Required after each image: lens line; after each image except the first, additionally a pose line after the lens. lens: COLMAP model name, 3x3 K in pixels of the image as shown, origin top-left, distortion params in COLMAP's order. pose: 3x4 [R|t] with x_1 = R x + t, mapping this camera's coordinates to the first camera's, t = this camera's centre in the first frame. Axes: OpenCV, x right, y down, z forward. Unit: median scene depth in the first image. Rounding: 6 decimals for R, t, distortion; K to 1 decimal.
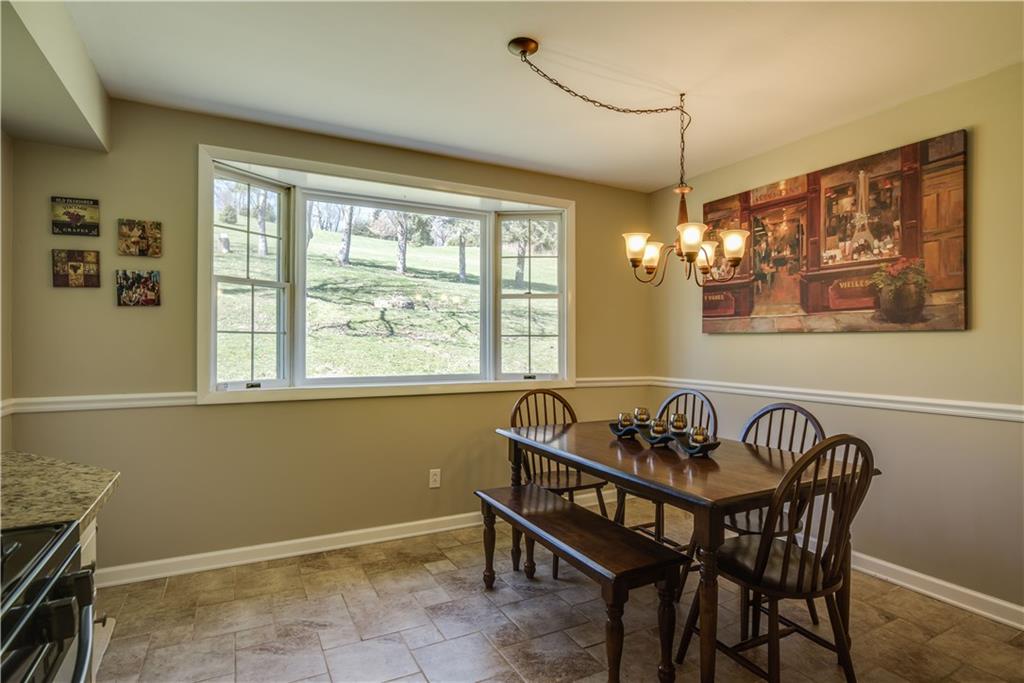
lens RADIAL K [[528.9, 0, 511.4], [0, 528.9, 341.1], [0, 0, 1]] dist [-0.019486, 0.005683]
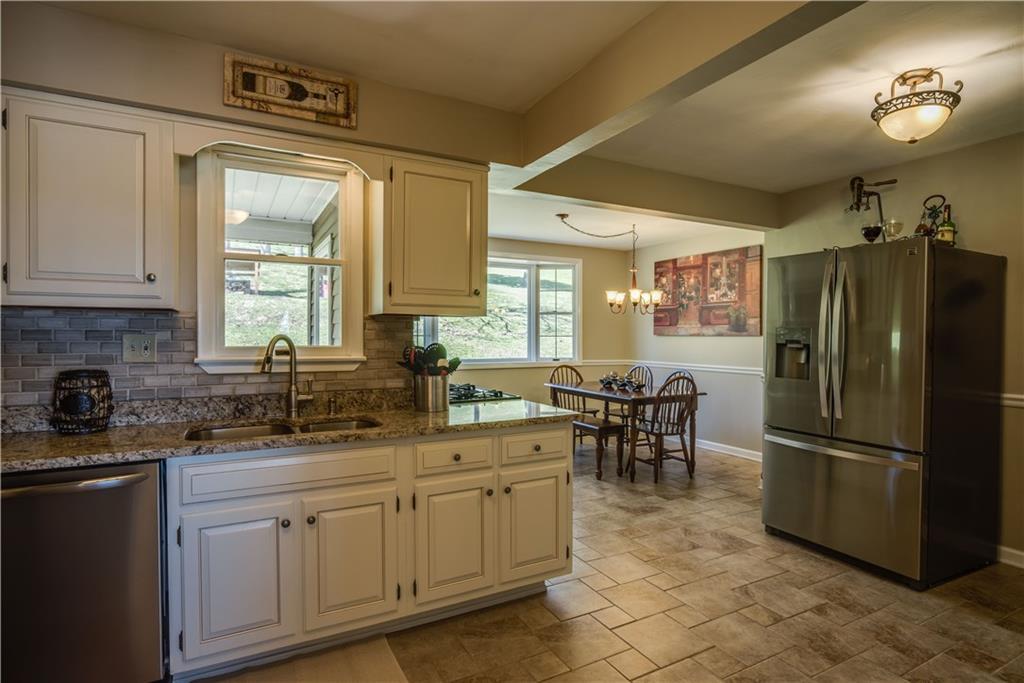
lens RADIAL K [[528.9, 0, 512.2], [0, 528.9, 342.5], [0, 0, 1]] dist [-0.019486, 0.005683]
pose [[0.999998, -0.000192, 0.001856, -0.158035], [0.000160, 0.999855, 0.017057, -0.027016], [-0.001859, -0.017057, 0.999853, -1.048748]]
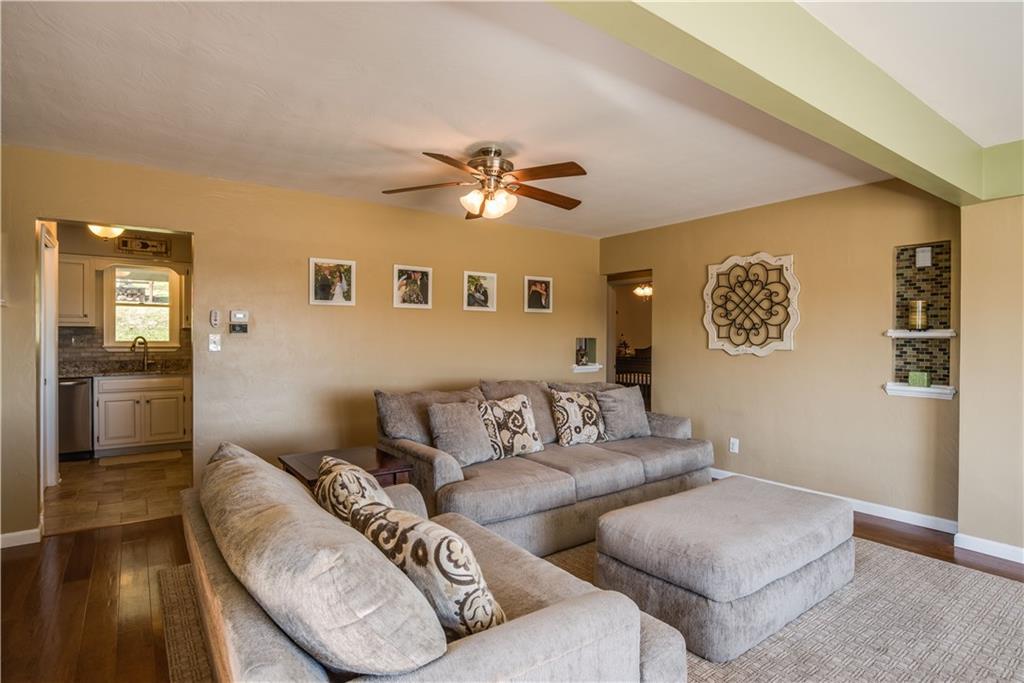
lens RADIAL K [[528.9, 0, 516.9], [0, 528.9, 342.5], [0, 0, 1]] dist [-0.019486, 0.005683]
pose [[0.989186, -0.000131, 0.146669, 0.683388], [-0.001955, 0.999899, 0.014076, -0.032965], [-0.146656, -0.014211, 0.989085, -2.546933]]
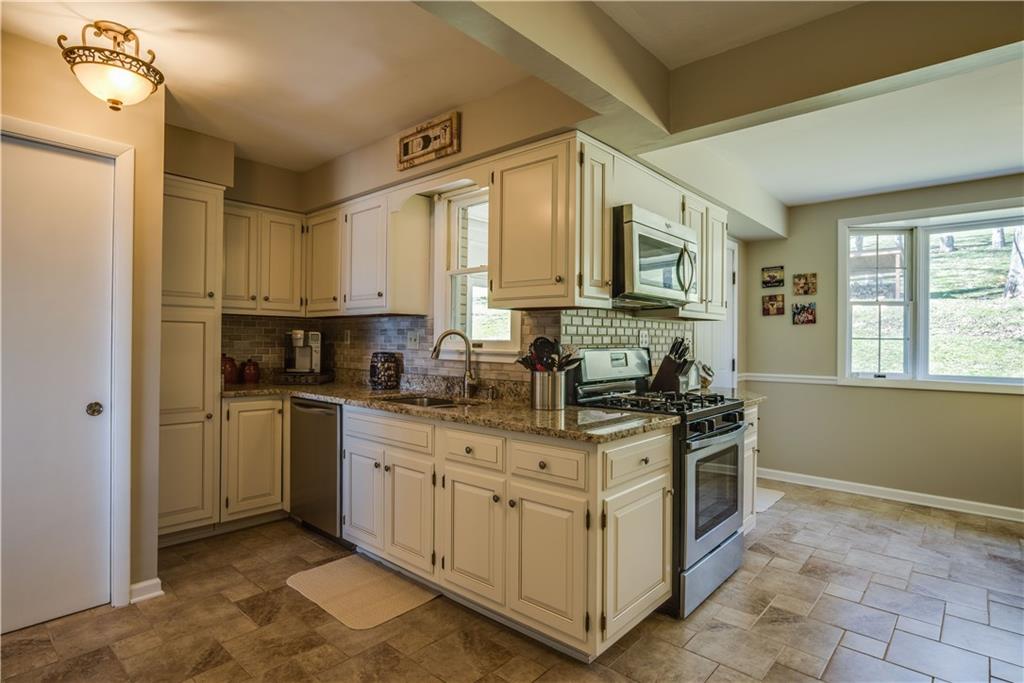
lens RADIAL K [[528.9, 0, 518.5], [0, 528.9, 342.6], [0, 0, 1]] dist [-0.019486, 0.005683]
pose [[0.350610, 0.000911, -0.936521, 0.539143], [-0.005528, 0.999984, -0.001097, 0.001124], [0.936505, 0.005561, 0.350610, -0.448065]]
